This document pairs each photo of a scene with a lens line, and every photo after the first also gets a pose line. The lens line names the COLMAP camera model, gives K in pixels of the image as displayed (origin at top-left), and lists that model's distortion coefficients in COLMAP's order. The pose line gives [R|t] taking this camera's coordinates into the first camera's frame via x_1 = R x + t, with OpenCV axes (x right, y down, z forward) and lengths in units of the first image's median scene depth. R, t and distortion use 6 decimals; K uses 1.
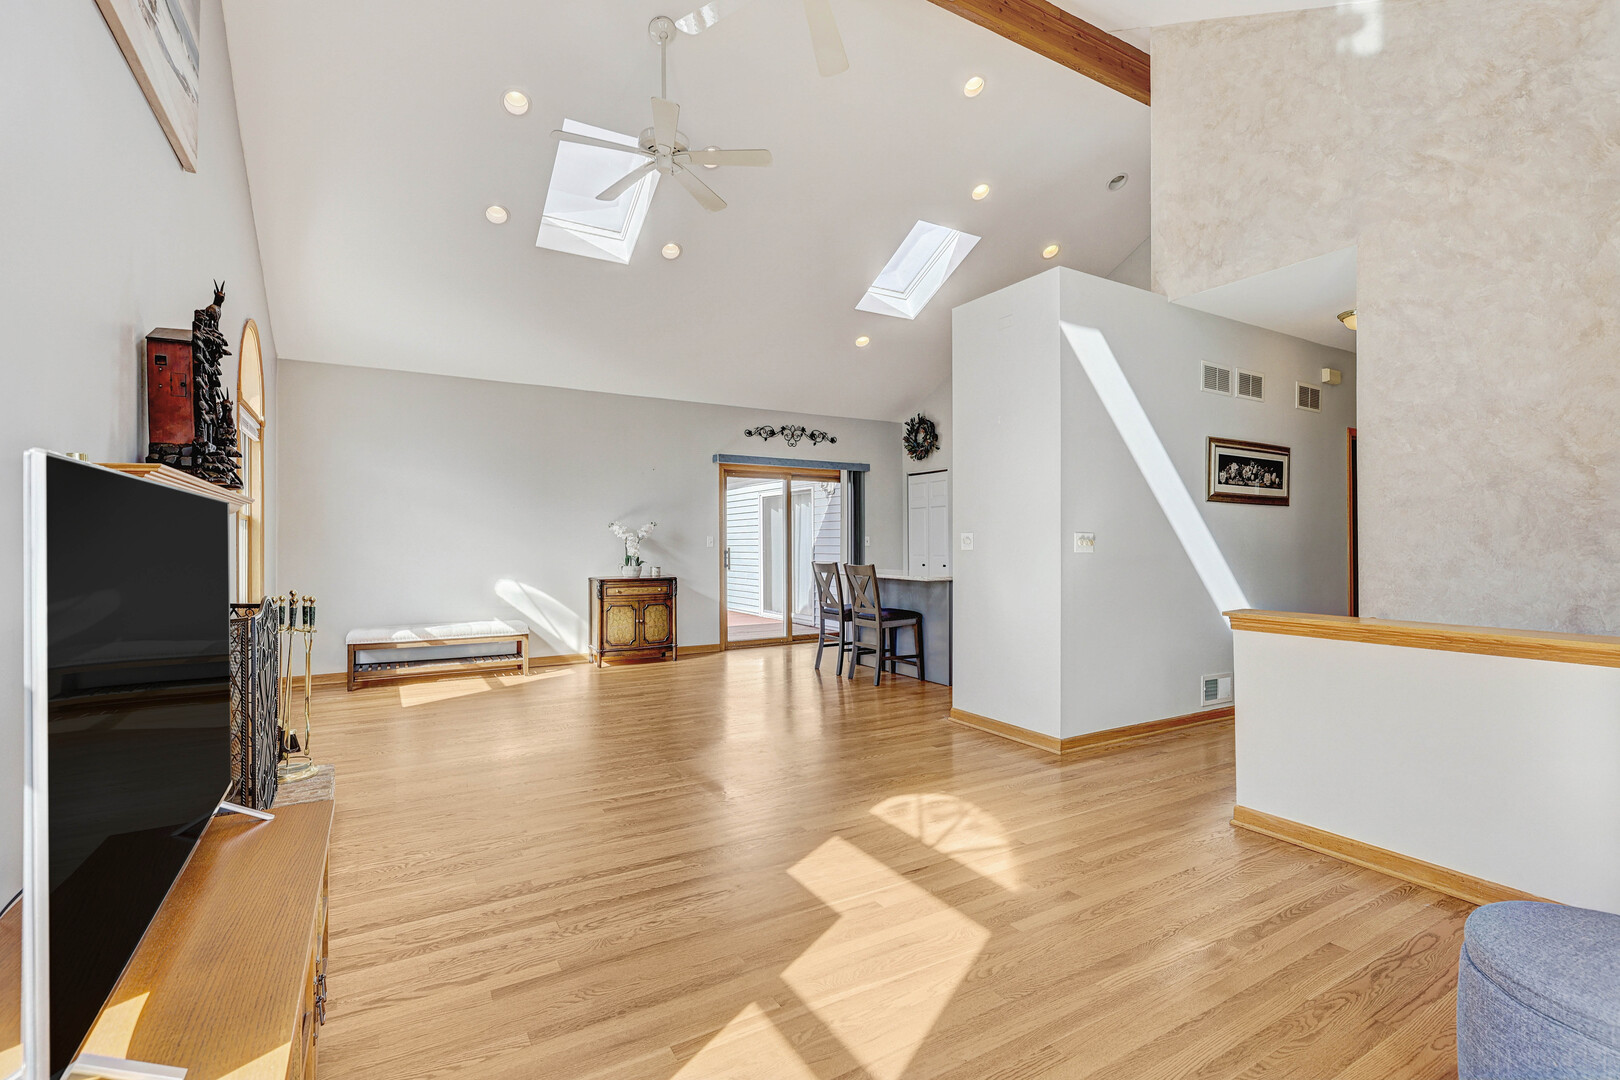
lens RADIAL K [[739.1, 0, 812.9], [0, 739.1, 538.6], [0, 0, 1]] dist [0.010289, -0.001298]
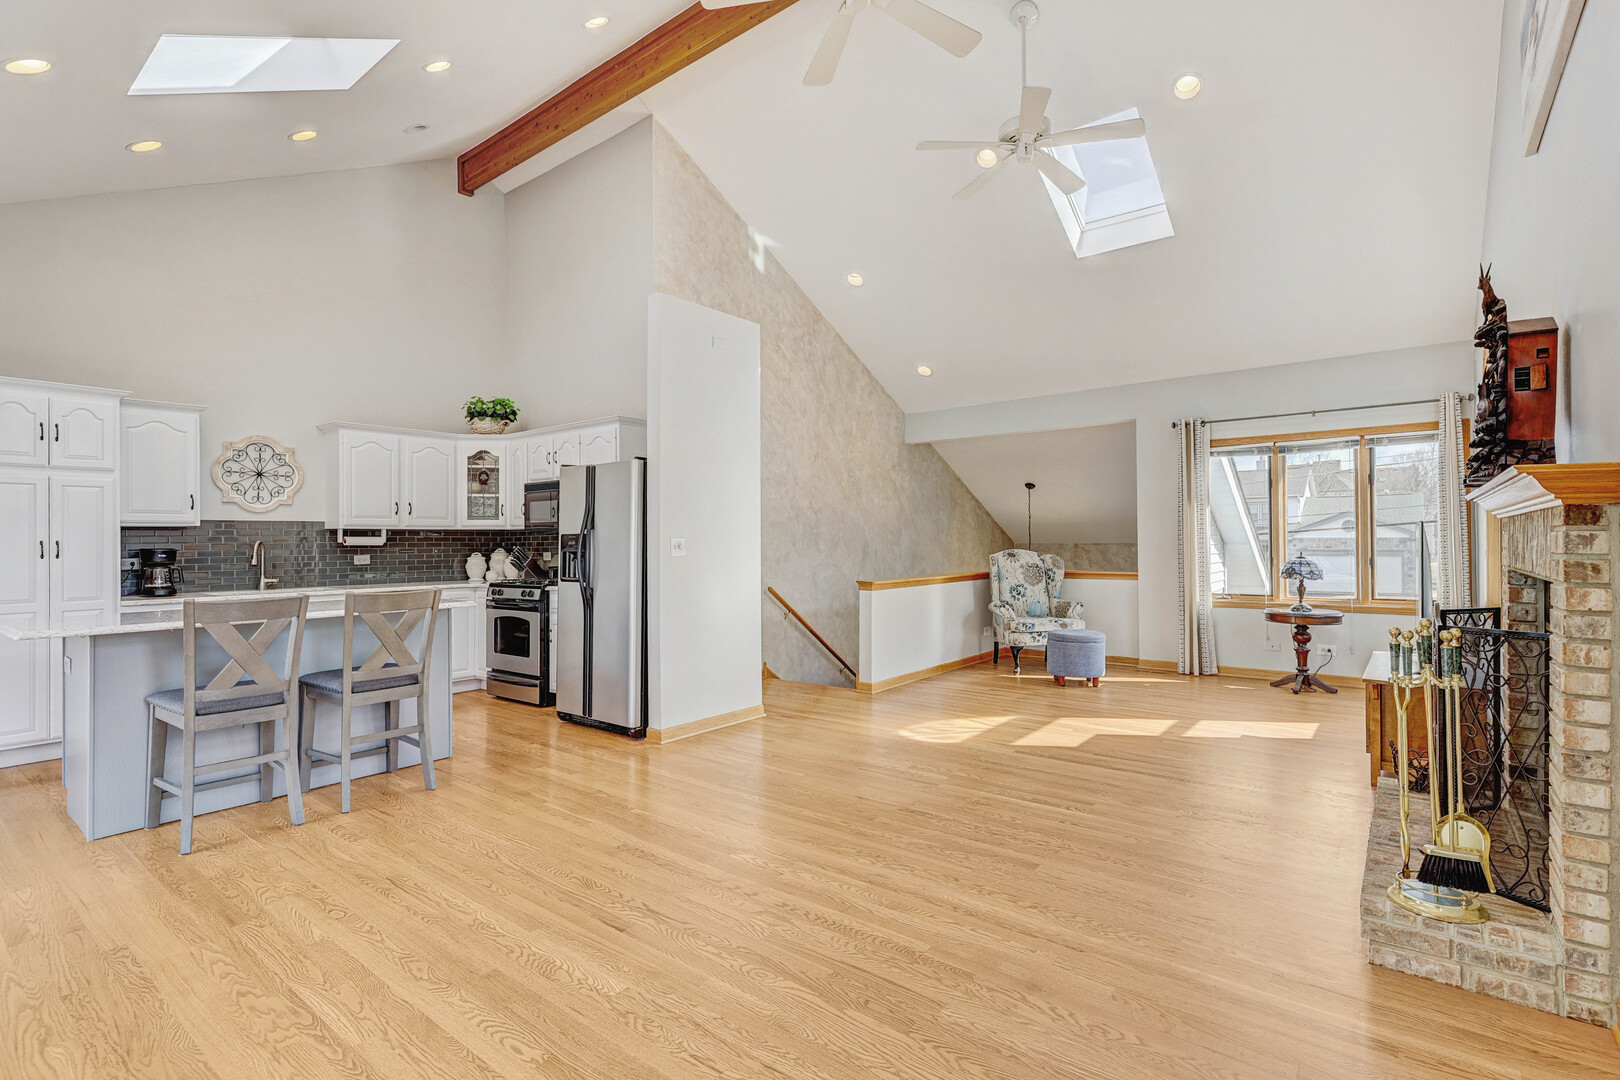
lens RADIAL K [[739.1, 0, 825.2], [0, 739.1, 549.2], [0, 0, 1]] dist [0.010289, -0.001298]
pose [[-0.369889, -0.008354, 0.929038, -0.538742], [0.001603, 0.999952, 0.009630, -0.000525], [-0.929075, 0.005052, -0.369858, 0.846653]]
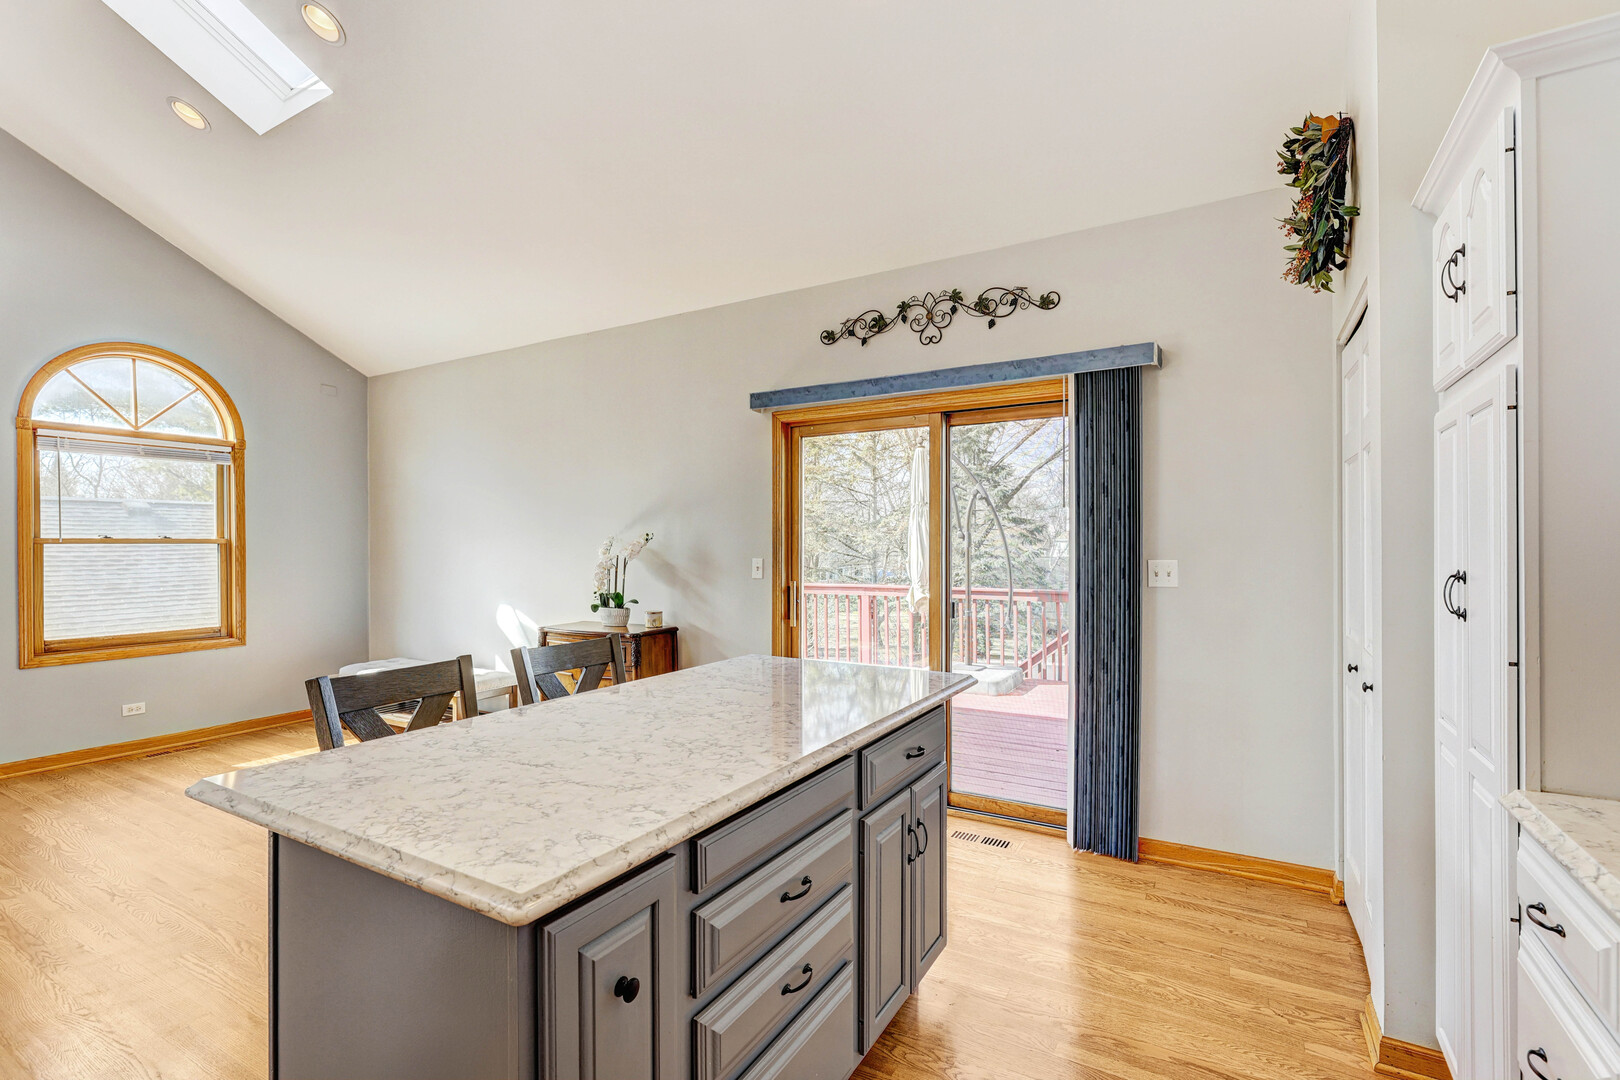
lens RADIAL K [[739.1, 0, 805.5], [0, 739.1, 544.6], [0, 0, 1]] dist [0.010289, -0.001298]
pose [[0.475900, 0.001499, -0.879498, 0.391138], [0.009502, 0.999931, 0.006846, -0.017848], [0.879448, -0.011615, 0.475853, 0.931915]]
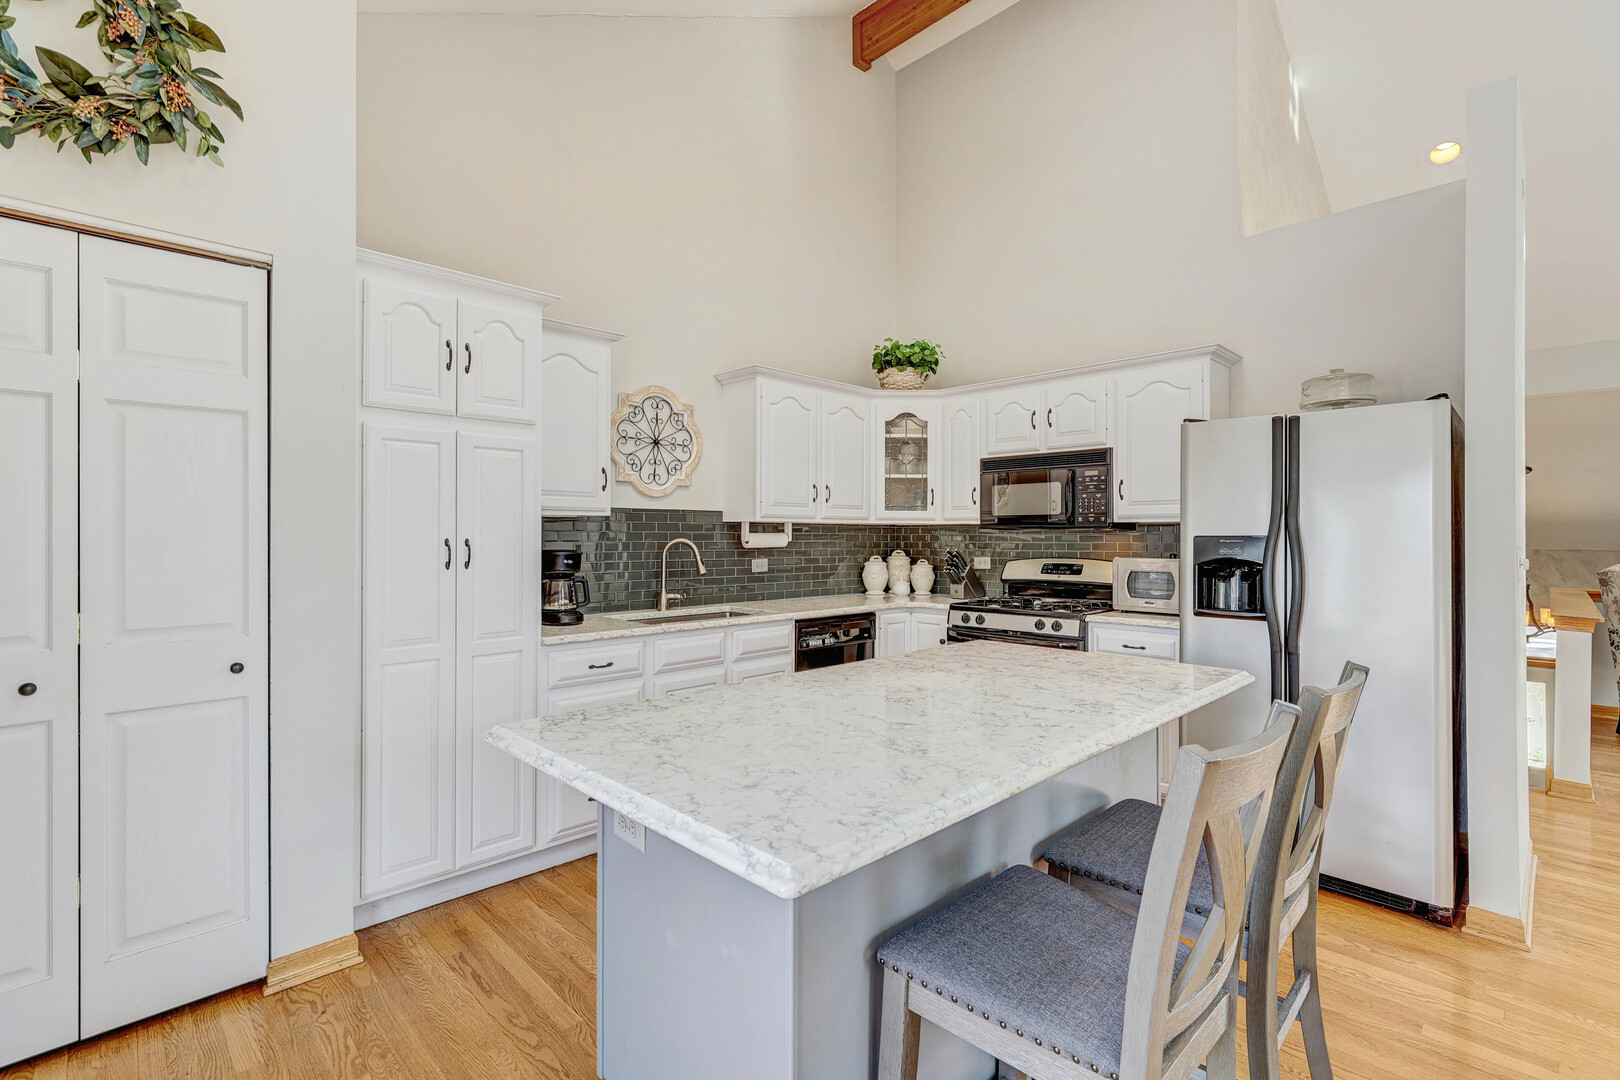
lens RADIAL K [[739.1, 0, 834.0], [0, 739.1, 531.1], [0, 0, 1]] dist [0.010289, -0.001298]
pose [[-0.254025, 0.002745, 0.967194, -0.117969], [-0.010885, 0.999925, -0.005697, -0.006797], [-0.967136, -0.011975, -0.253976, 1.138030]]
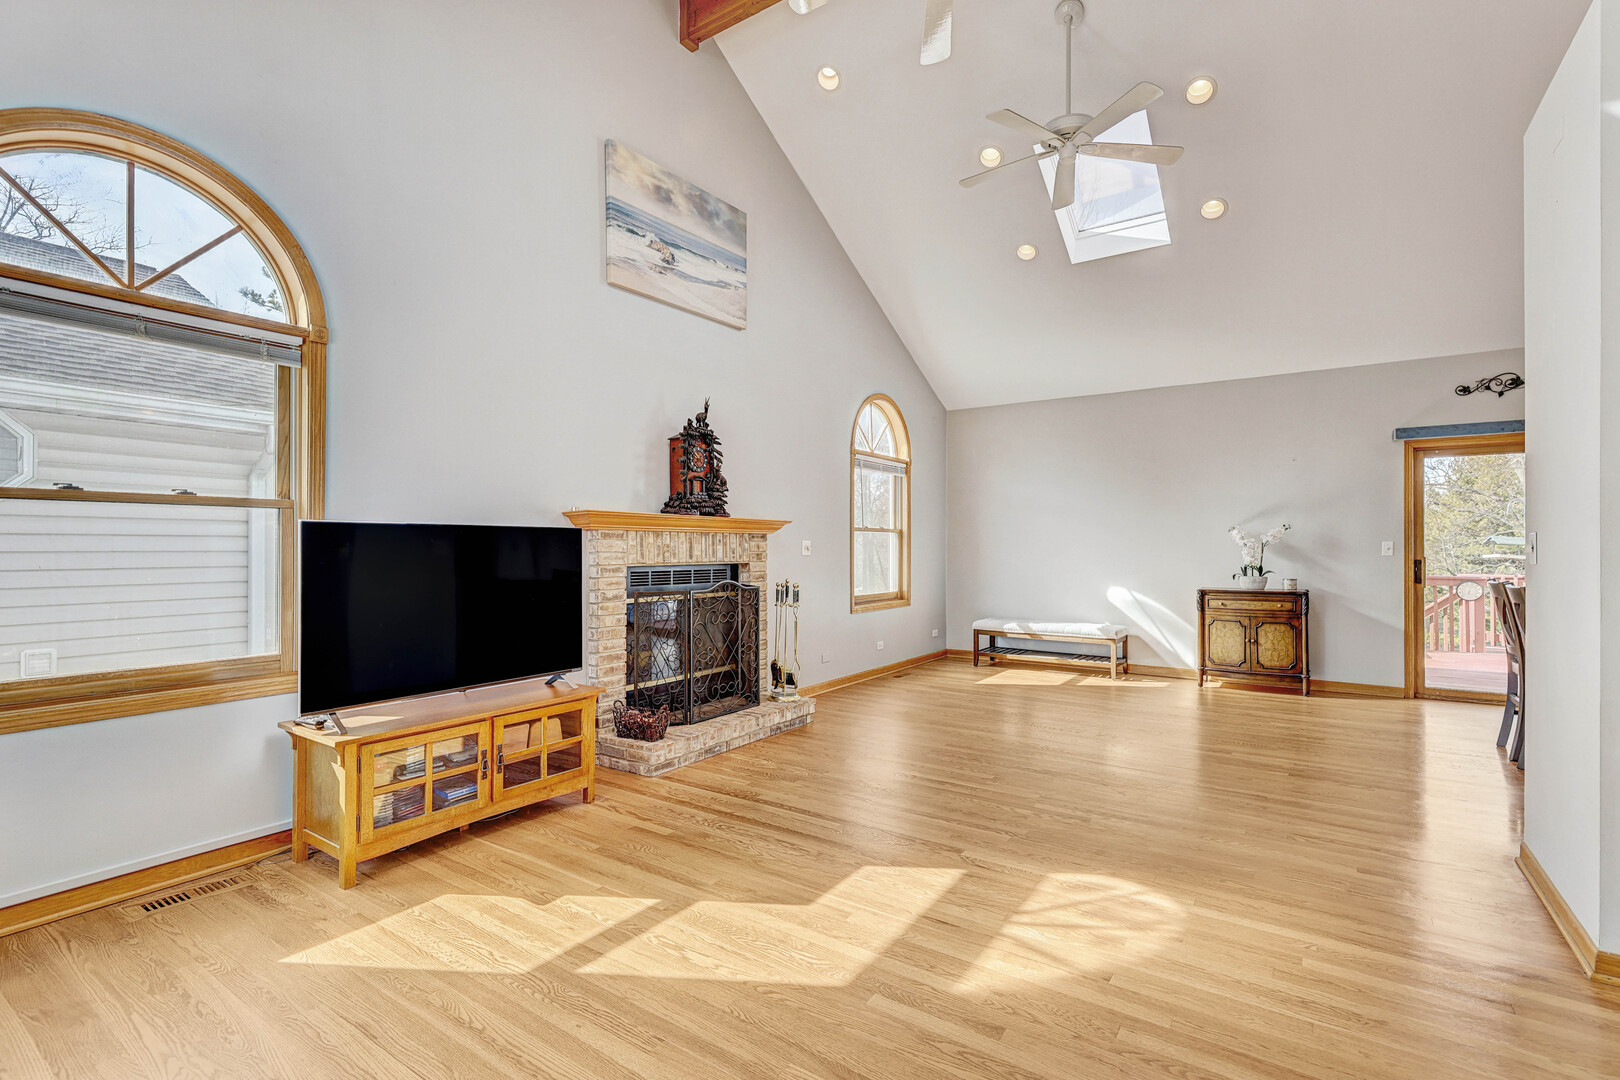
lens RADIAL K [[739.1, 0, 822.2], [0, 739.1, 546.4], [0, 0, 1]] dist [0.010289, -0.001298]
pose [[0.425014, -0.001584, -0.905185, 0.352904], [0.004473, 0.999990, 0.000351, -0.000053], [0.905176, -0.004198, 0.425017, 0.200806]]
